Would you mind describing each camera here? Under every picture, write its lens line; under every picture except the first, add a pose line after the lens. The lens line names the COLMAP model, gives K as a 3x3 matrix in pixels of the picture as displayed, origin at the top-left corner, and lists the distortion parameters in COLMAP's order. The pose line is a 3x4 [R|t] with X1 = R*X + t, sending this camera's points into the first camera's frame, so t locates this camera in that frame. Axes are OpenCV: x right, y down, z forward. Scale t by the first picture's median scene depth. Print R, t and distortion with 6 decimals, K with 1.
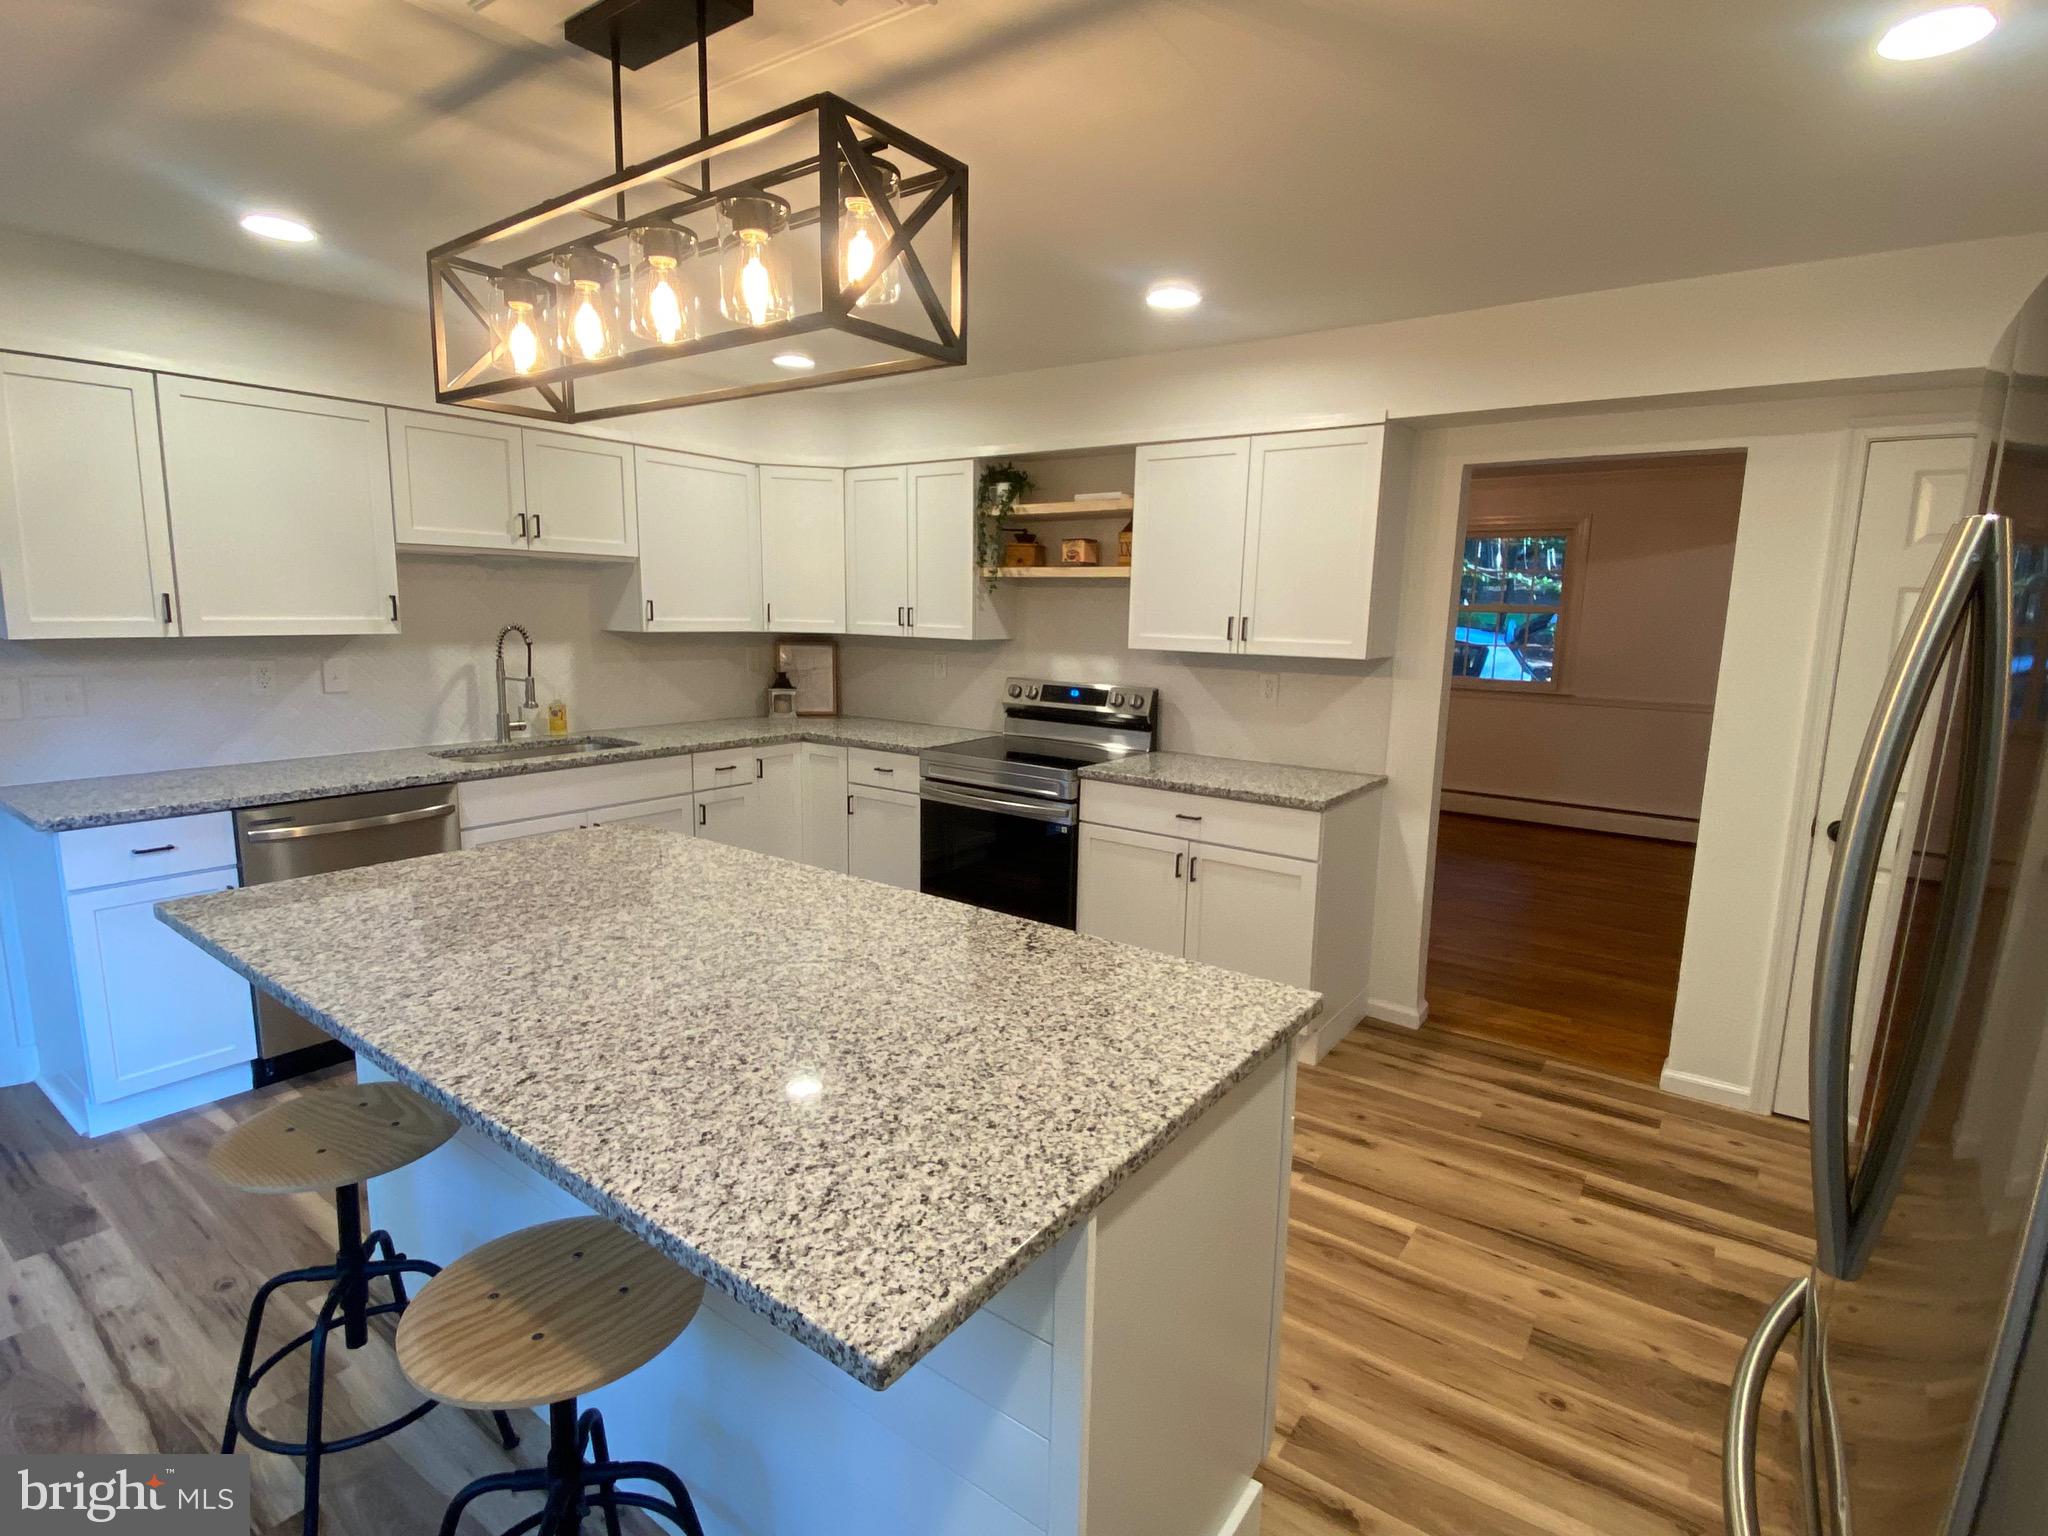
lens RADIAL K [[1018.9, 0, 1031.9], [0, 1018.9, 763.9], [0, 0, 1]] dist [0.011895, -0.000421]
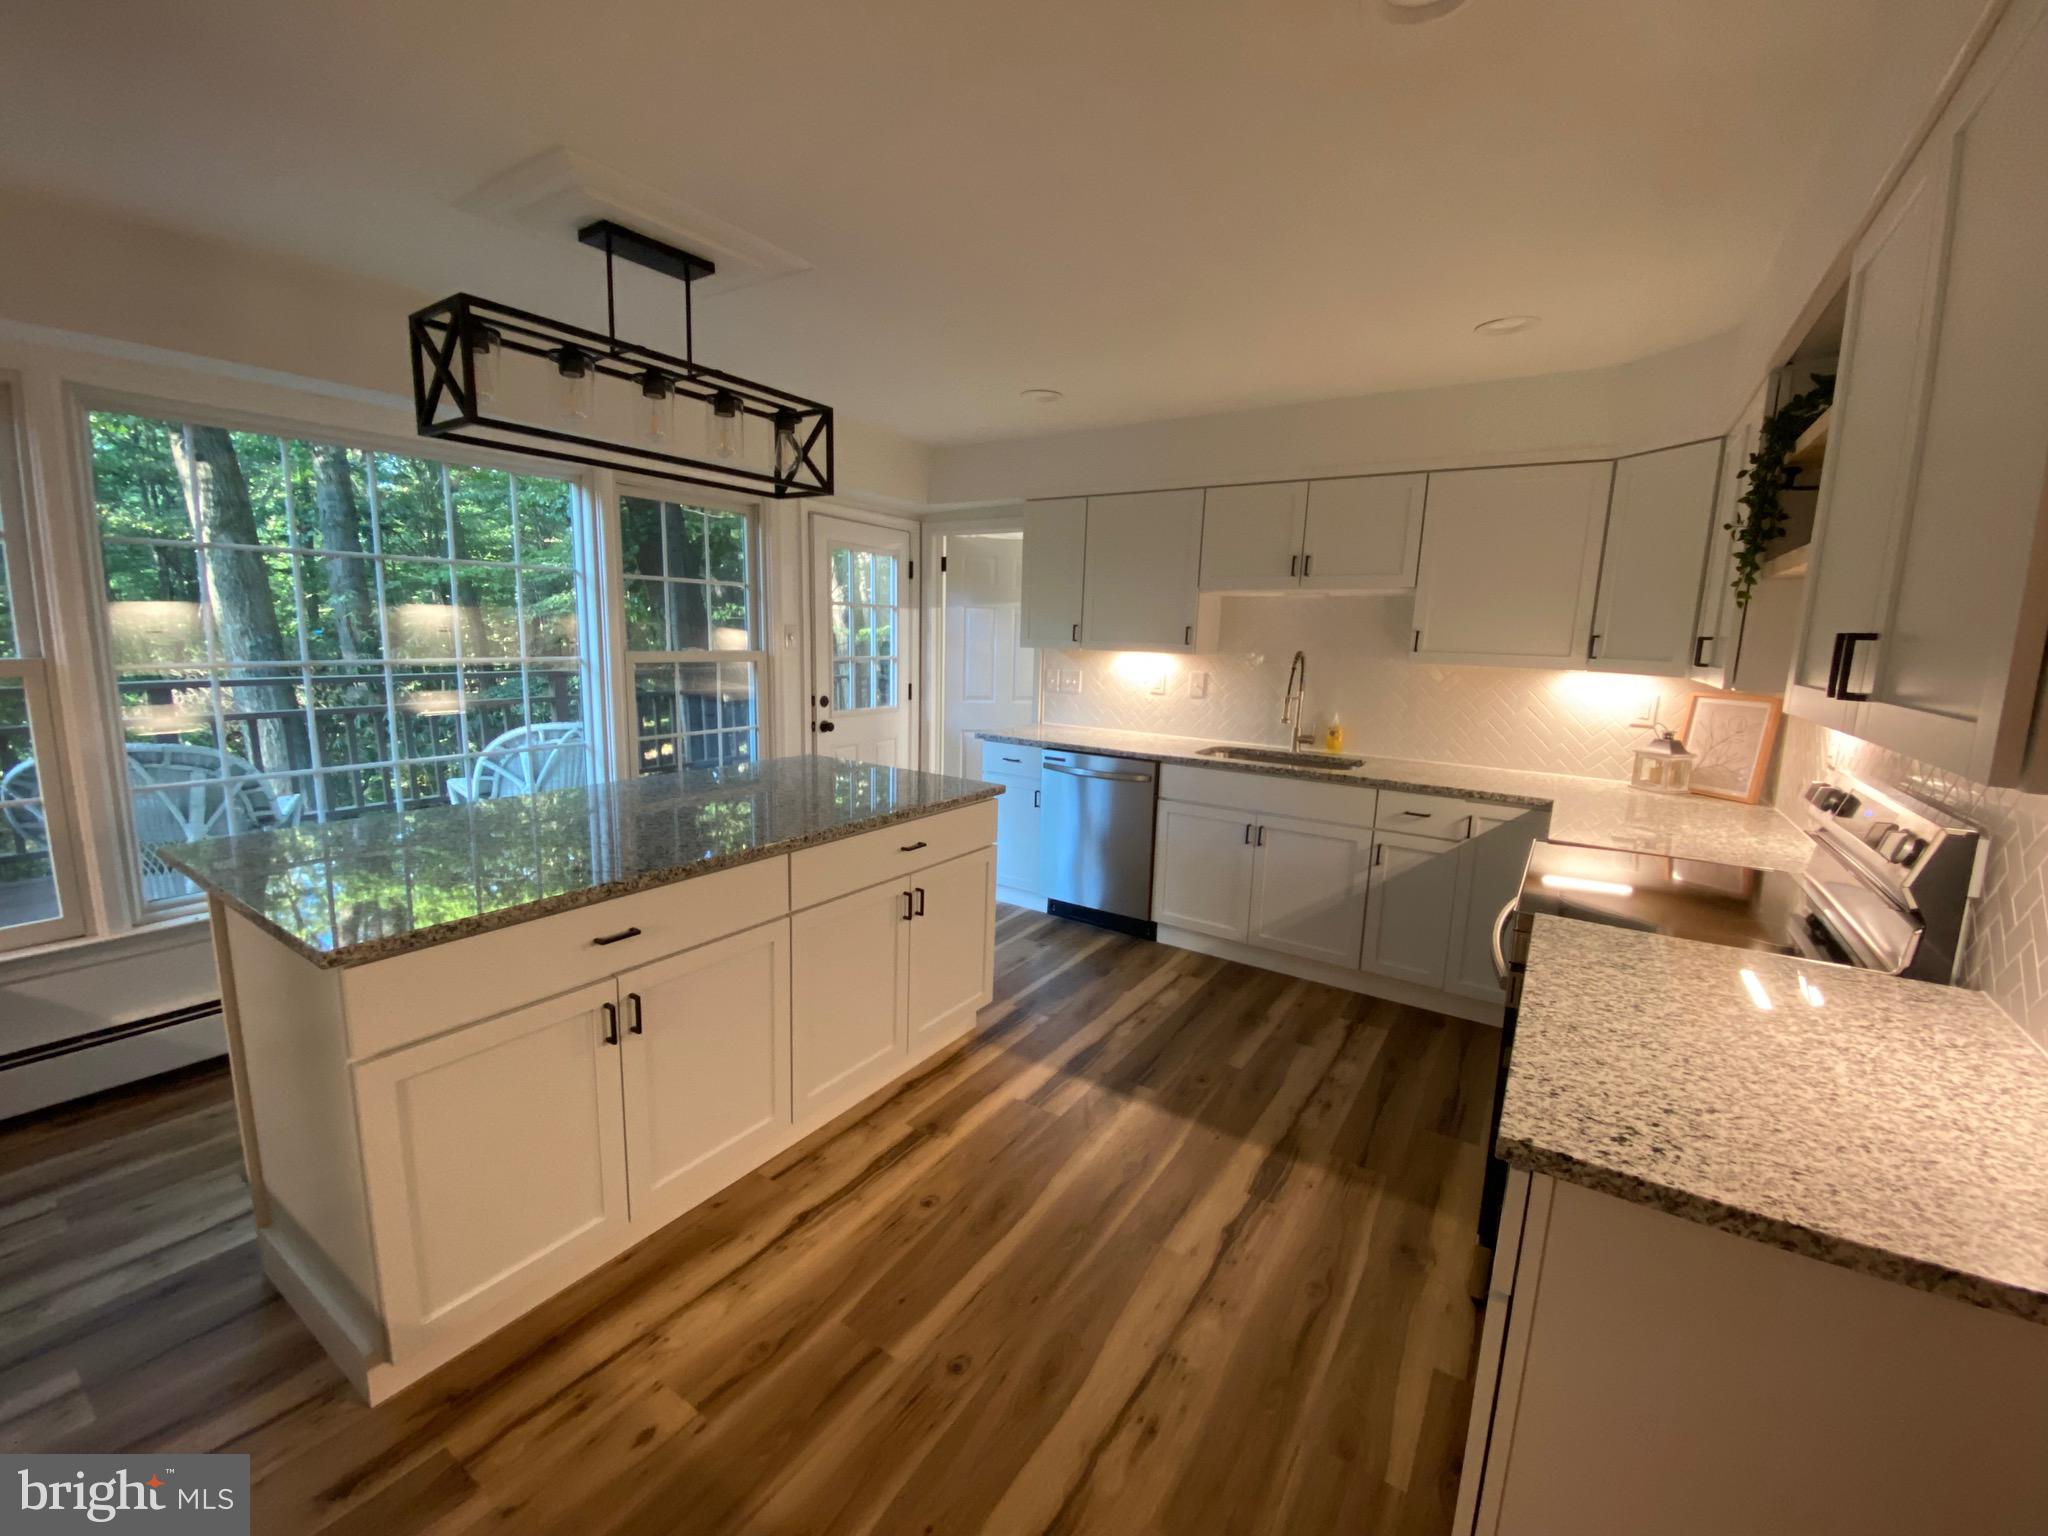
lens RADIAL K [[835.5, 0, 1024.0], [0, 835.5, 768.0], [0, 0, 1]] dist [0.049030, -0.042749]
pose [[0.046844, 0.145751, -0.988212, 0.485014], [-0.185023, 0.973445, 0.134803, -0.083025], [0.981617, 0.176527, 0.072567, 0.689750]]
